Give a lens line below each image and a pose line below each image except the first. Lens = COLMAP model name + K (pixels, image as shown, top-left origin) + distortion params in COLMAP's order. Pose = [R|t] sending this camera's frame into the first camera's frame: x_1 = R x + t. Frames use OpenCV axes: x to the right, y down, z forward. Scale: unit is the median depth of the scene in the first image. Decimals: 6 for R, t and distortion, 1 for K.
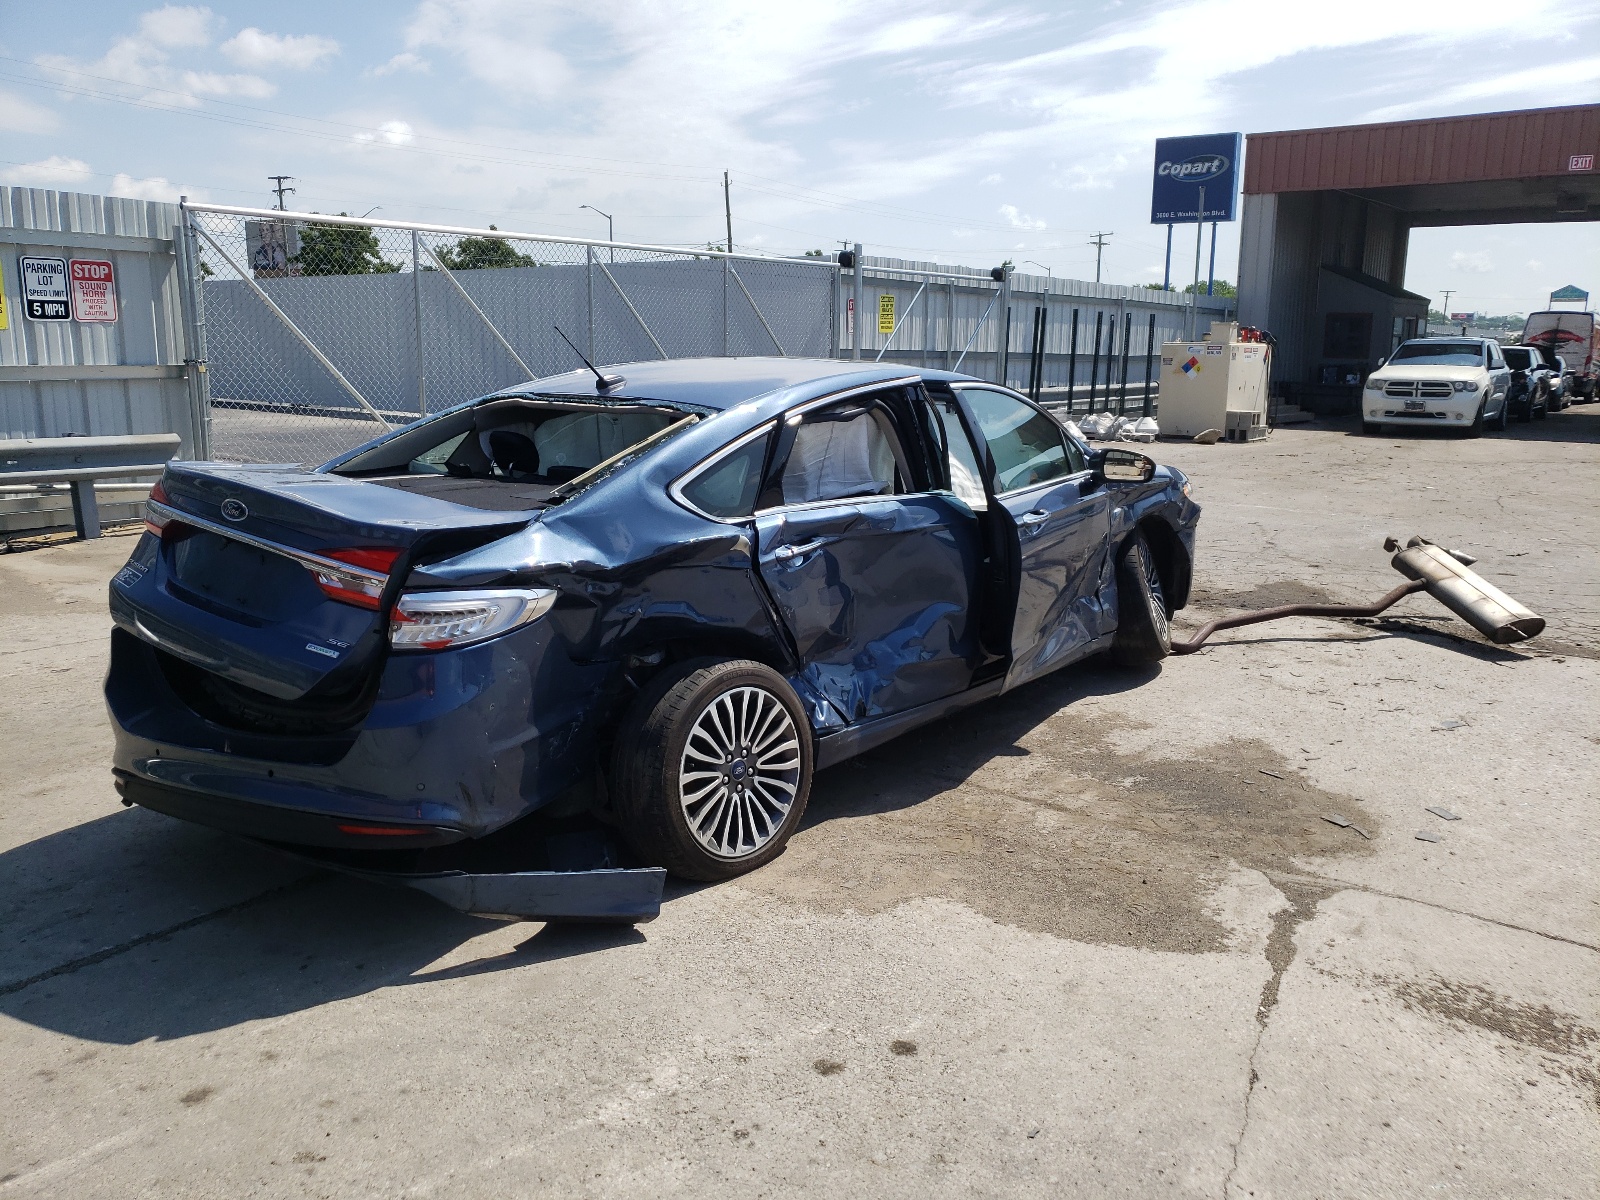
lens RADIAL K [[1242.9, 0, 800.8], [0, 1242.9, 597.5], [0, 0, 1]] dist [0.009982, 0.022400]
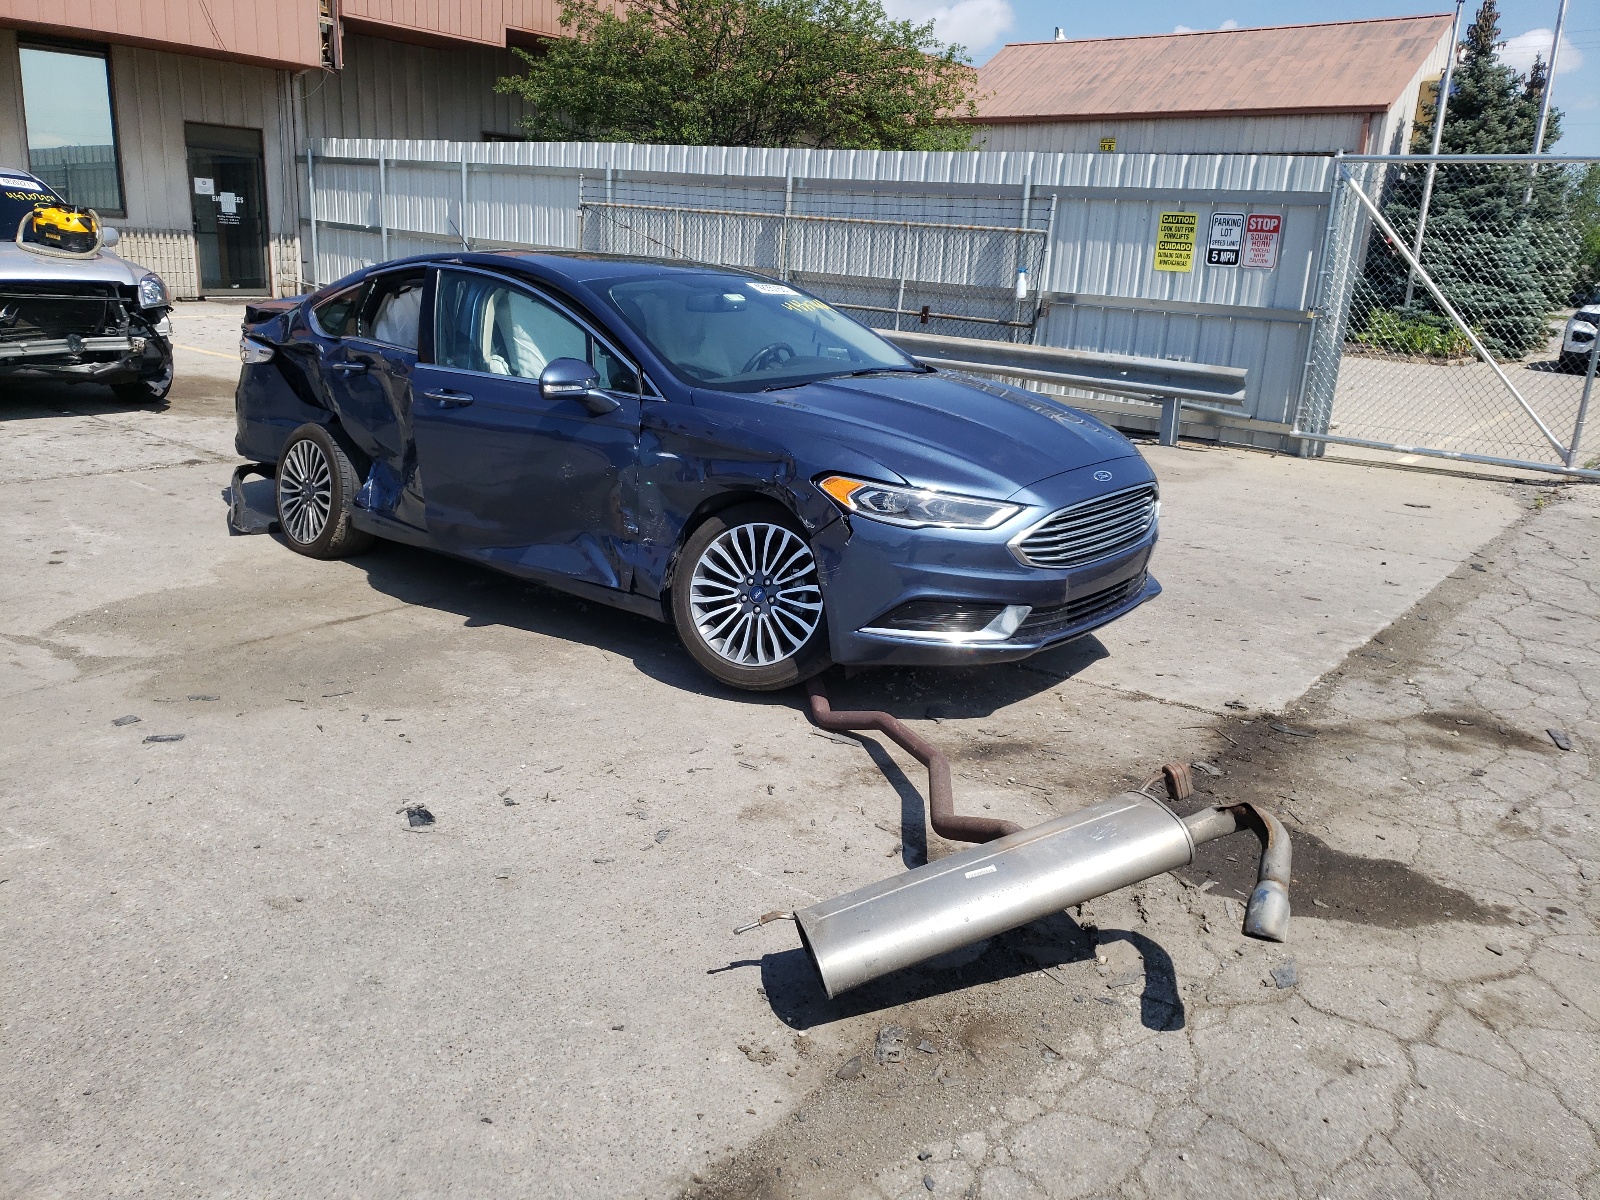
lens RADIAL K [[1242.9, 0, 817.7], [0, 1242.9, 568.2], [0, 0, 1]] dist [0.009982, 0.022400]
pose [[0.013080, 0.241328, -0.970355, 1.463482], [-0.260027, 0.937872, 0.229744, -0.293609], [0.965513, 0.249314, 0.075019, 1.450339]]
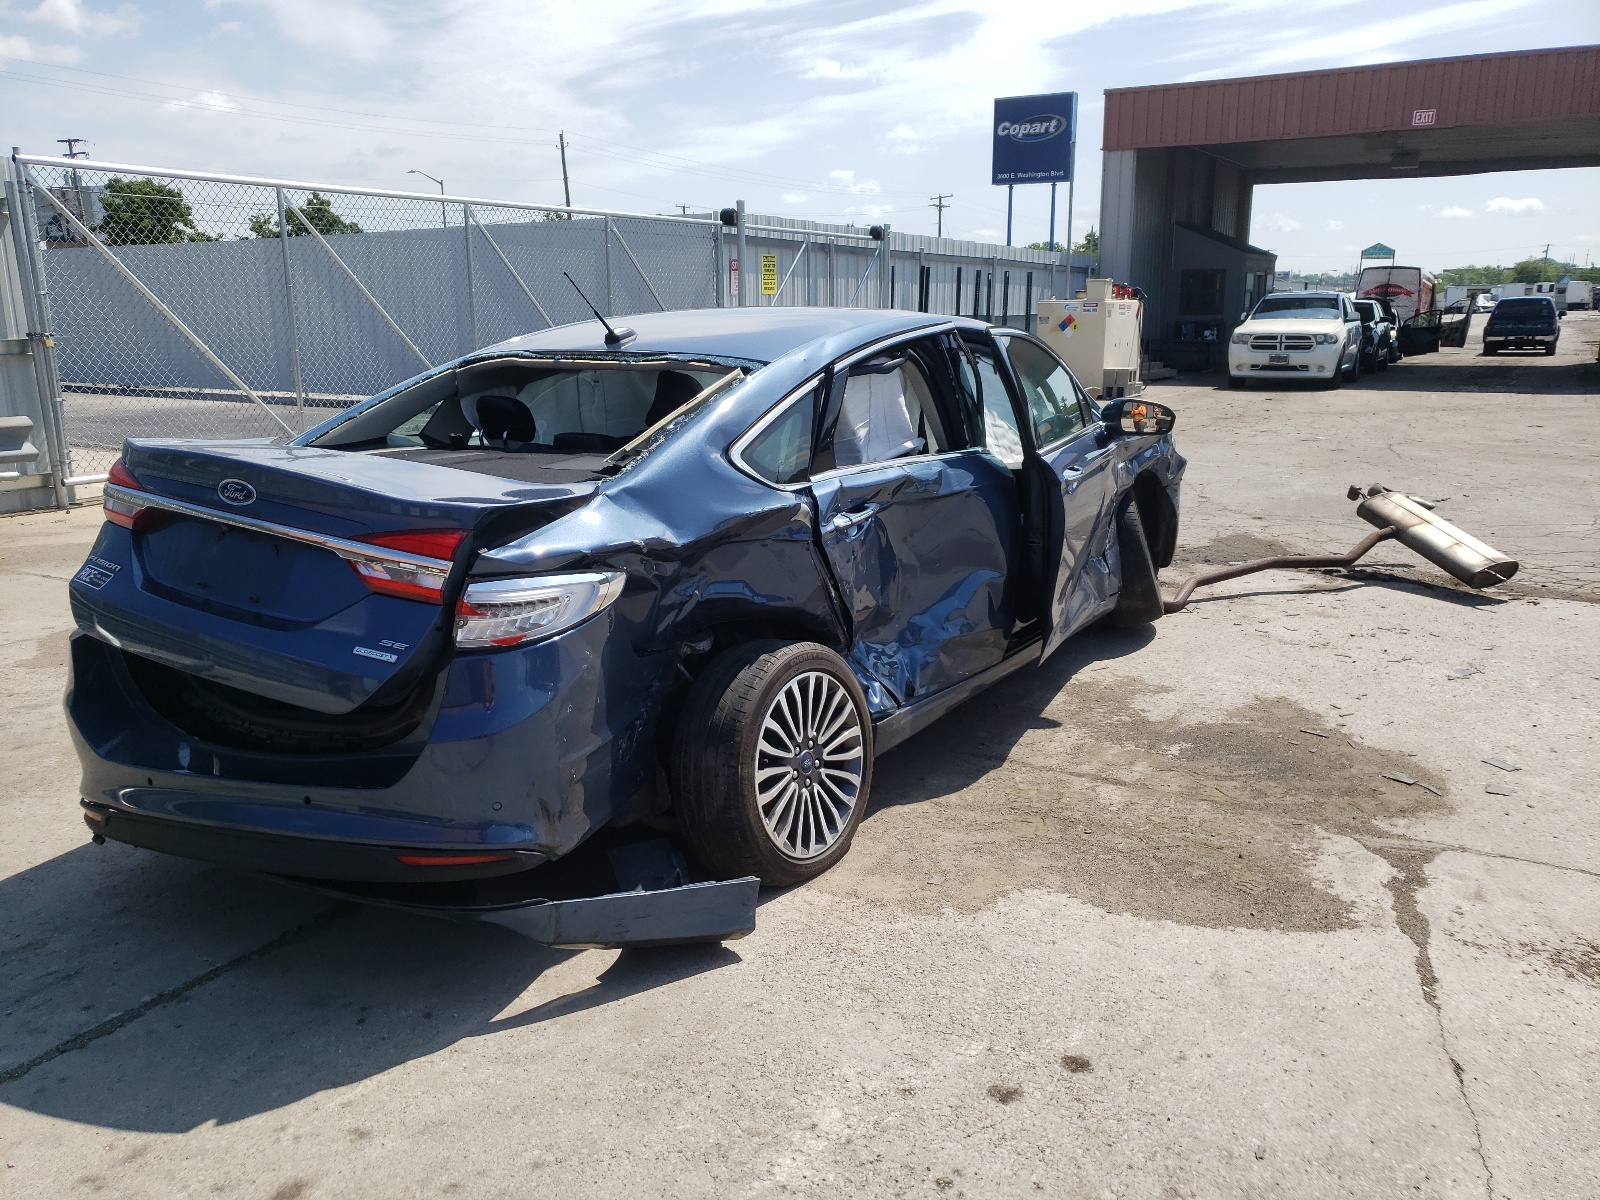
lens RADIAL K [[1242.9, 0, 783.6], [0, 1242.9, 630.6], [0, 0, 1]] dist [0.009982, 0.022400]
pose [[0.993731, -0.045112, 0.102290, -0.146715], [0.039980, 0.997863, 0.051677, -0.004776], [-0.104403, -0.047263, 0.993411, 0.099828]]
